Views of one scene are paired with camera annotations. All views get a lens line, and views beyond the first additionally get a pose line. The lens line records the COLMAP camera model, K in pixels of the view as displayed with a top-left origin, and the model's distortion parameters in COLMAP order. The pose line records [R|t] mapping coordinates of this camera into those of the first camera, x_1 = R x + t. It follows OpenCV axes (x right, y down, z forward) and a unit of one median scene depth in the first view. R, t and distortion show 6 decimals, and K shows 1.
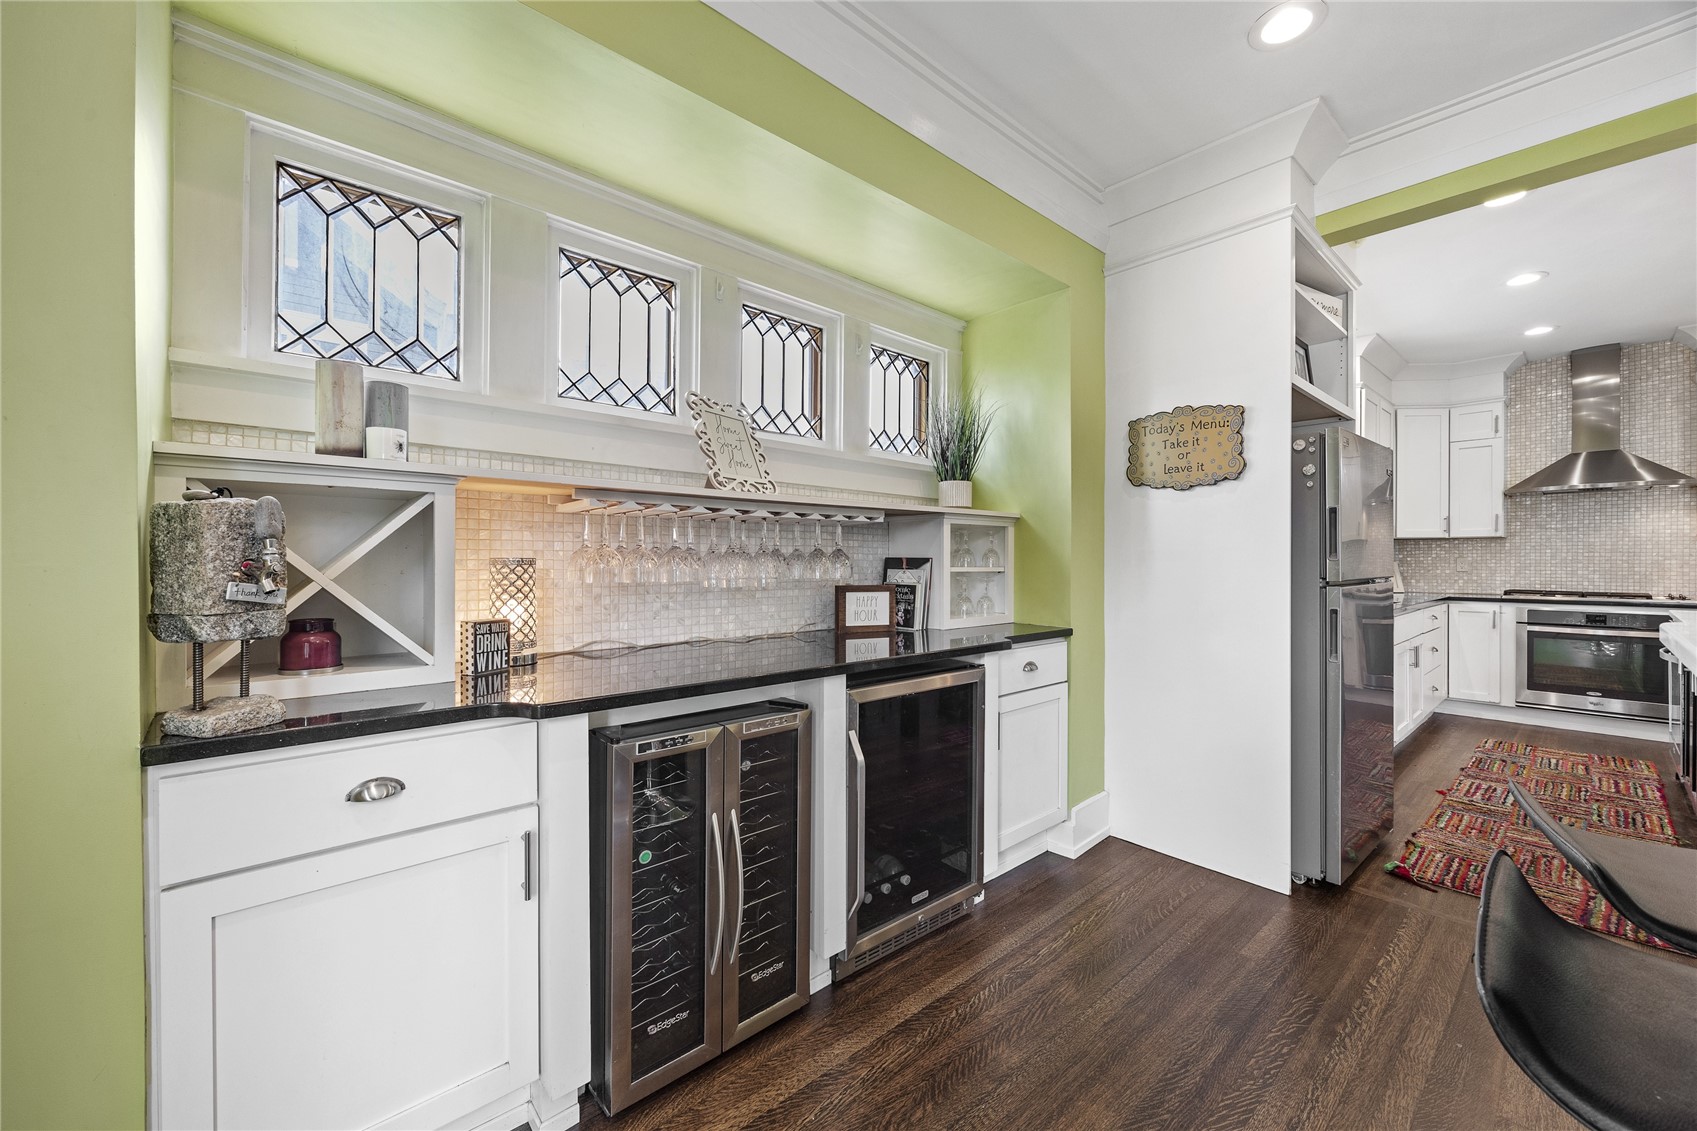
lens RADIAL K [[646.8, 0, 843.0], [0, 646.8, 556.2], [0, 0, 1]] dist [-0.001974, -0.000094]
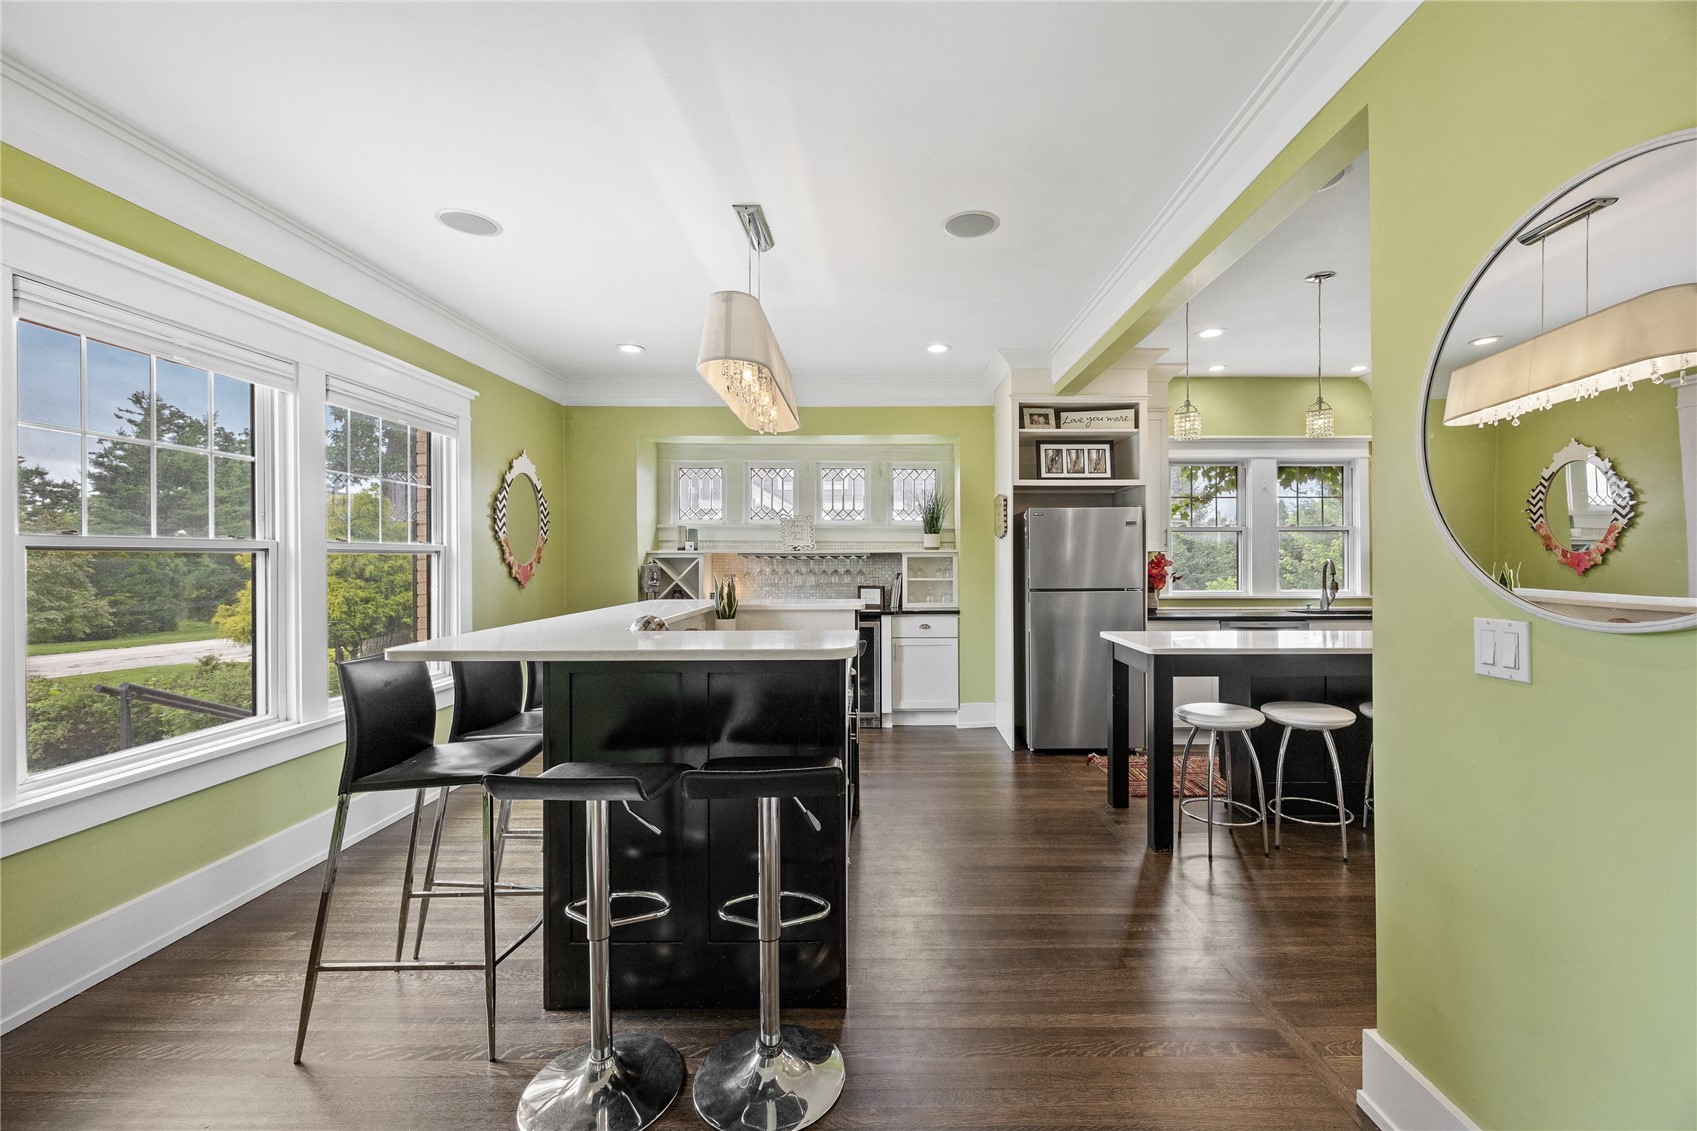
lens RADIAL K [[646.8, 0, 848.5], [0, 646.8, 559.0], [0, 0, 1]] dist [-0.001974, -0.000094]
pose [[0.767971, -0.003230, -0.640476, 1.448906], [0.007967, 0.999958, 0.004510, -0.061448], [0.640435, -0.008566, 0.767965, -0.789426]]
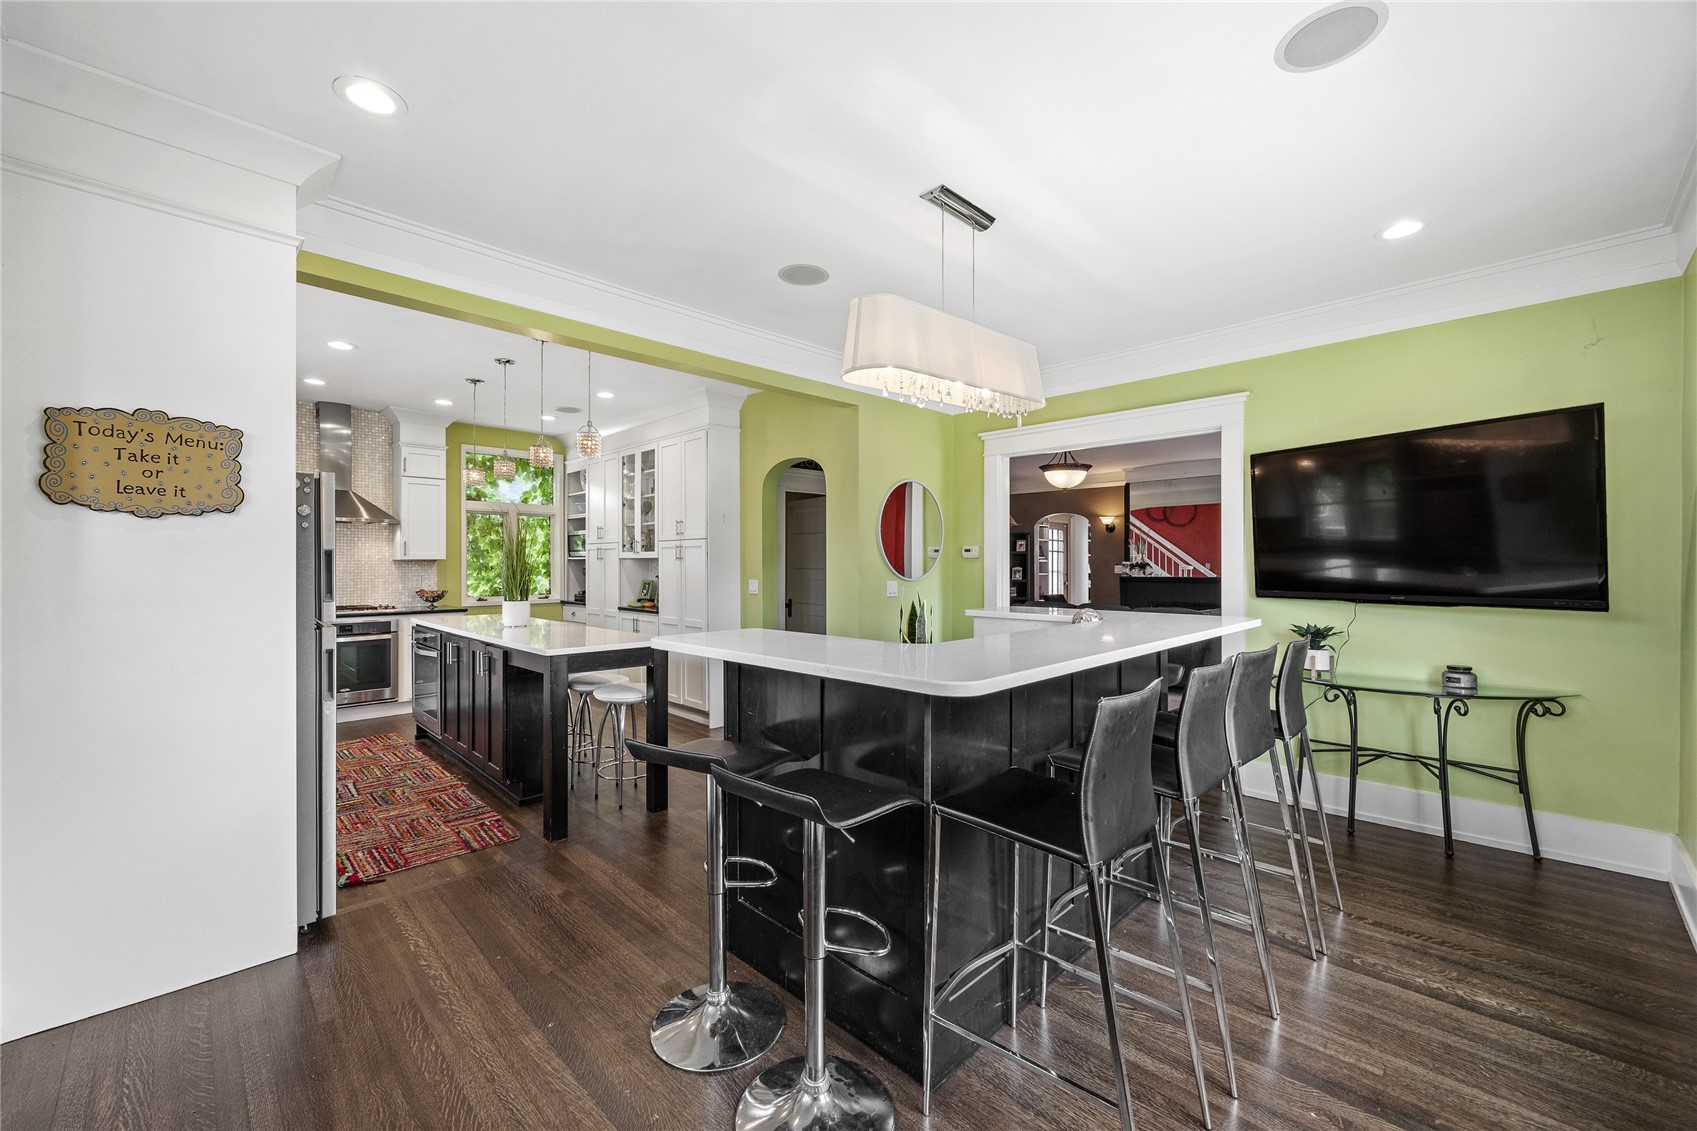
lens RADIAL K [[700.9, 0, 854.4], [0, 700.9, 565.6], [0, 0, 1]] dist [-0.001862, 0.000210]
pose [[-0.071159, -0.005904, 0.997448, -0.367826], [-0.005460, 0.999970, 0.005530, -0.055879], [-0.997450, -0.005052, -0.071189, 0.226224]]
